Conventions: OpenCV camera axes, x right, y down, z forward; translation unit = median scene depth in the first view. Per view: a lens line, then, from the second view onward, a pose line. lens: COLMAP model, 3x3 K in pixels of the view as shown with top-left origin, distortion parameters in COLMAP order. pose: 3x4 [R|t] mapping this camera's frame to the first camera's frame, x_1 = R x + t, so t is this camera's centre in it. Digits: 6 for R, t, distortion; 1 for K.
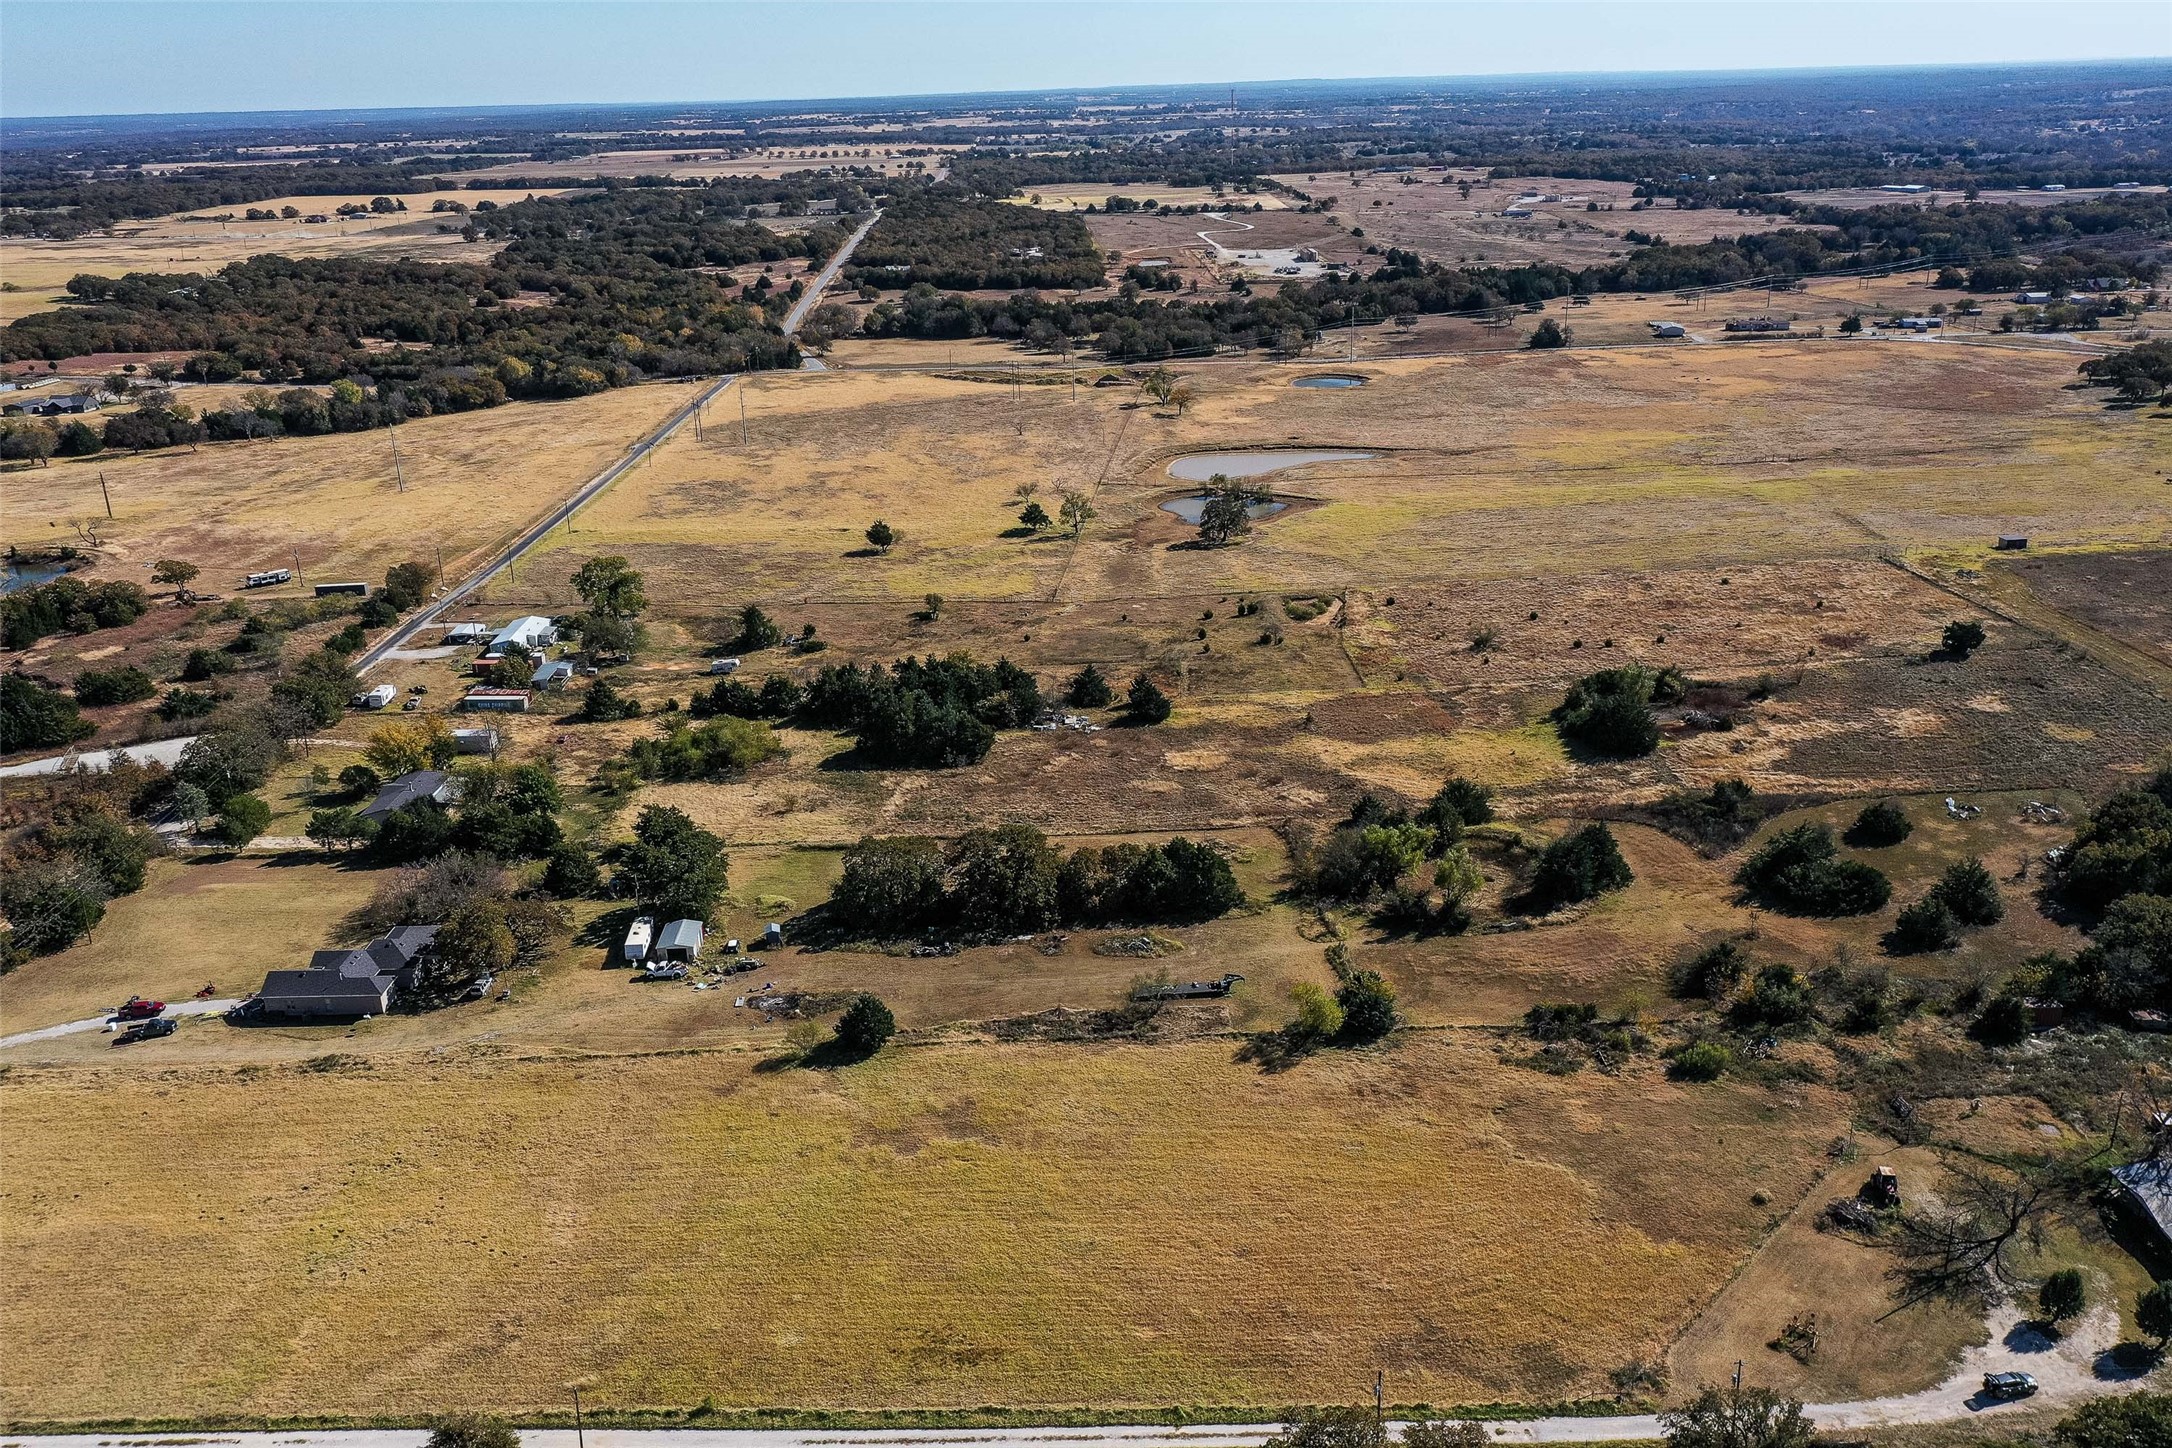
lens RADIAL K [[1737.4, 0, 1095.9], [0, 1737.4, 718.1], [0, 0, 1]] dist [0.006997, 0.011366]
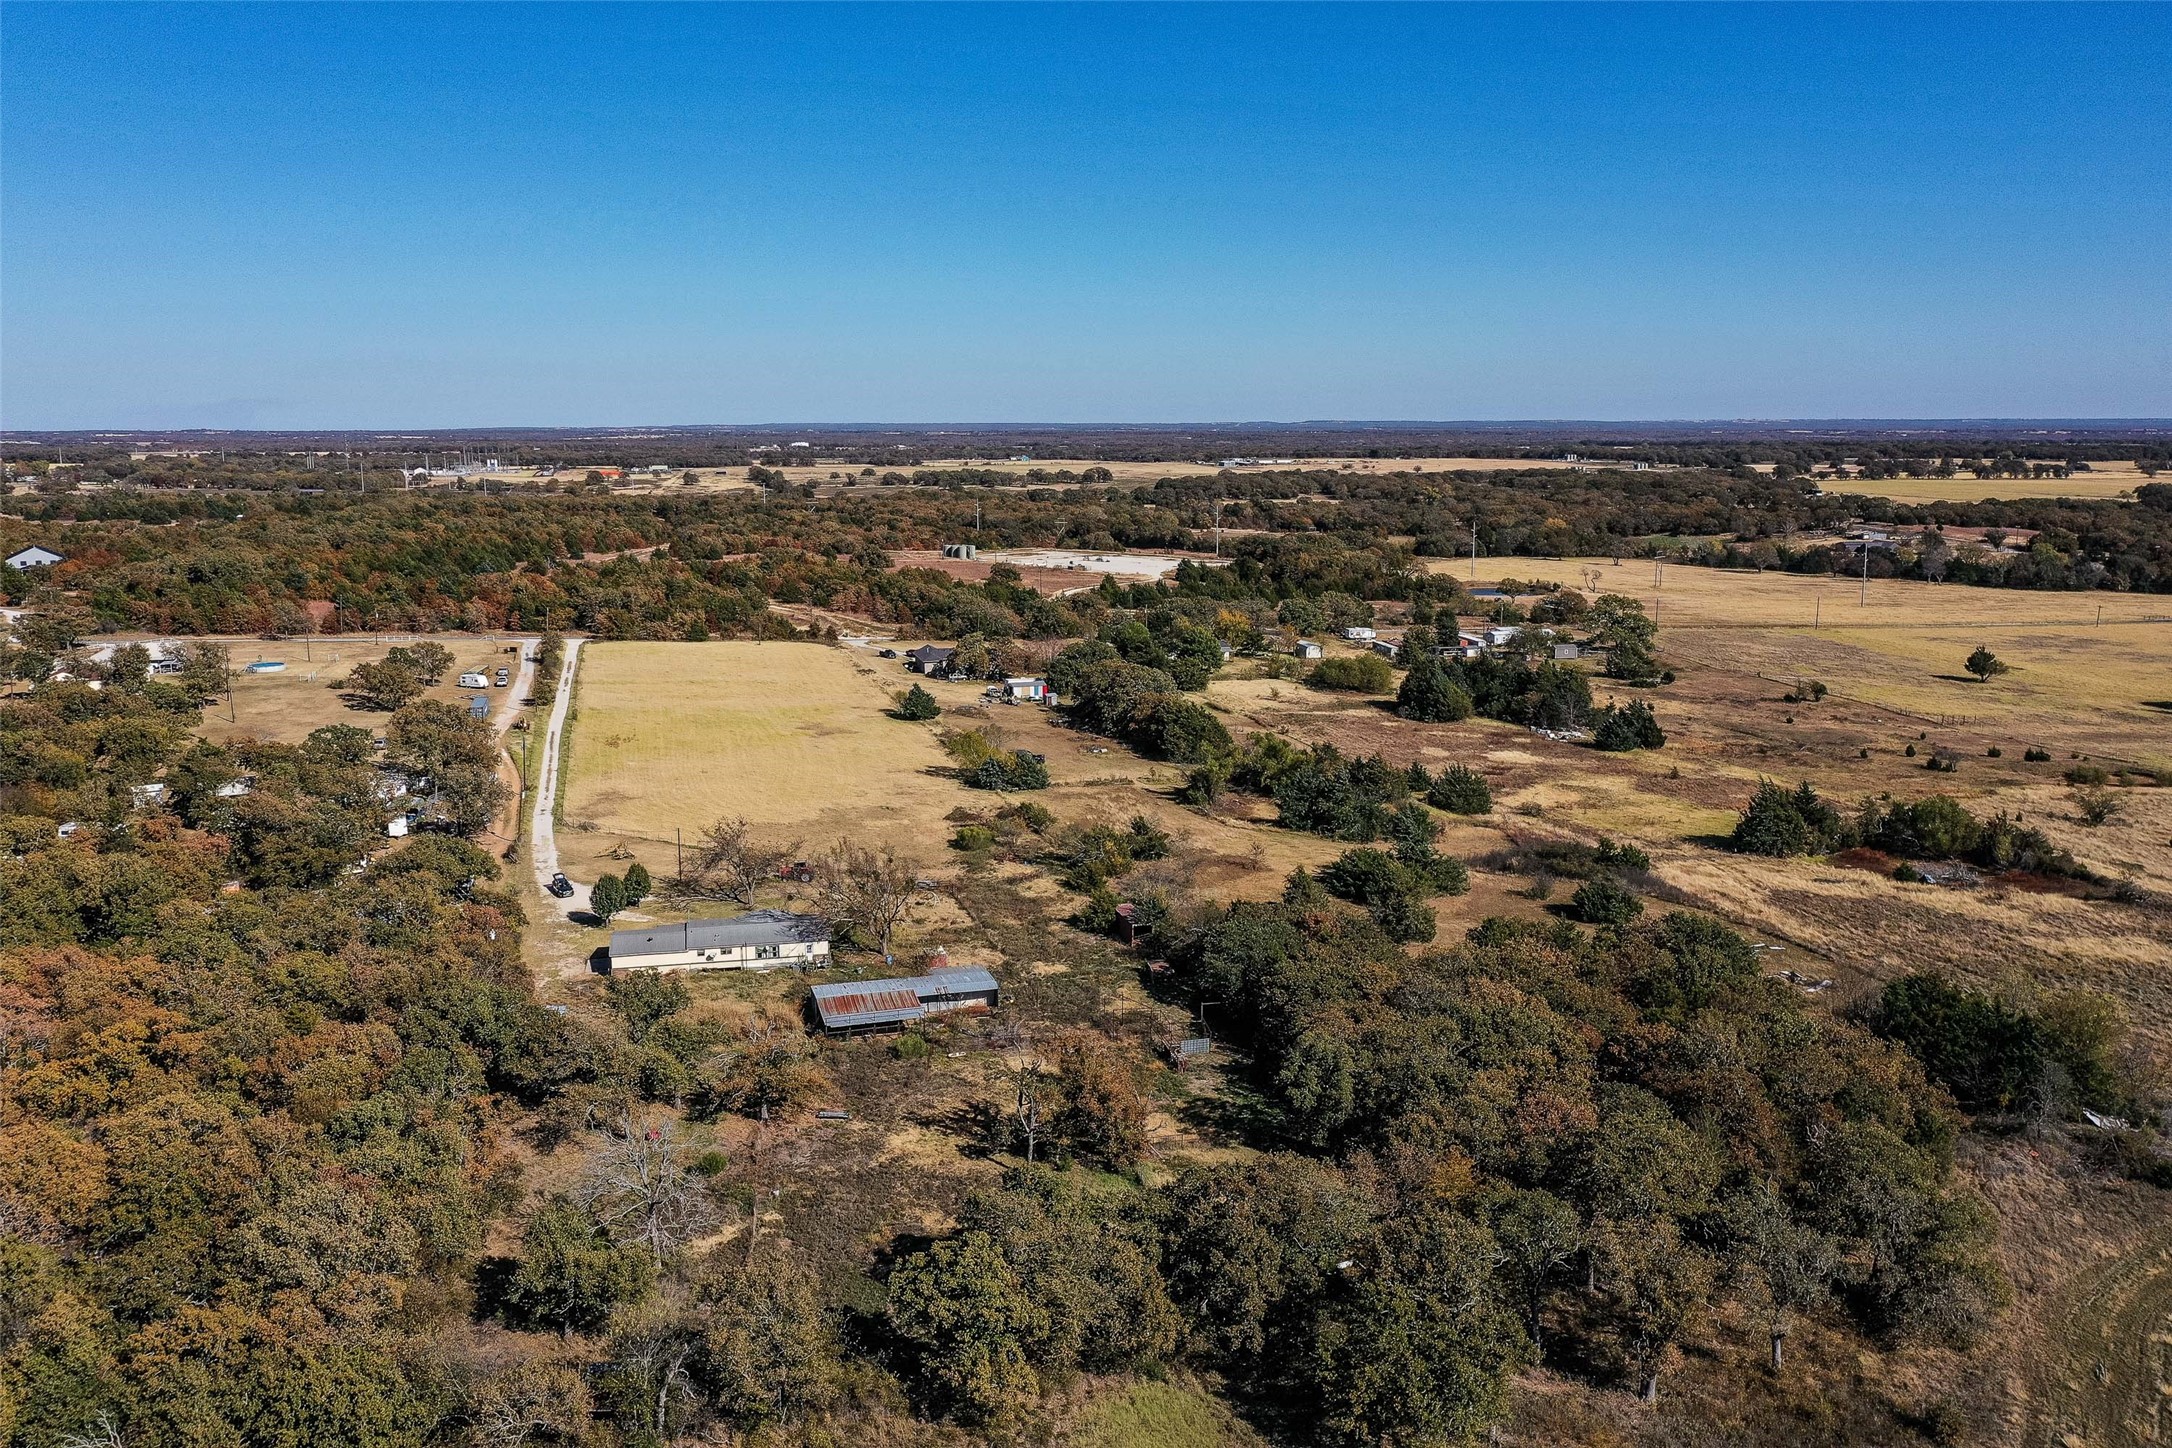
lens RADIAL K [[1737.4, 0, 1083.7], [0, 1737.4, 724.2], [0, 0, 1]] dist [0.006997, 0.011366]
pose [[0.241188, 0.188334, -0.952029, 0.860055], [-0.340852, 0.934932, 0.098600, -0.006761], [0.908652, 0.300720, 0.289689, 0.425501]]
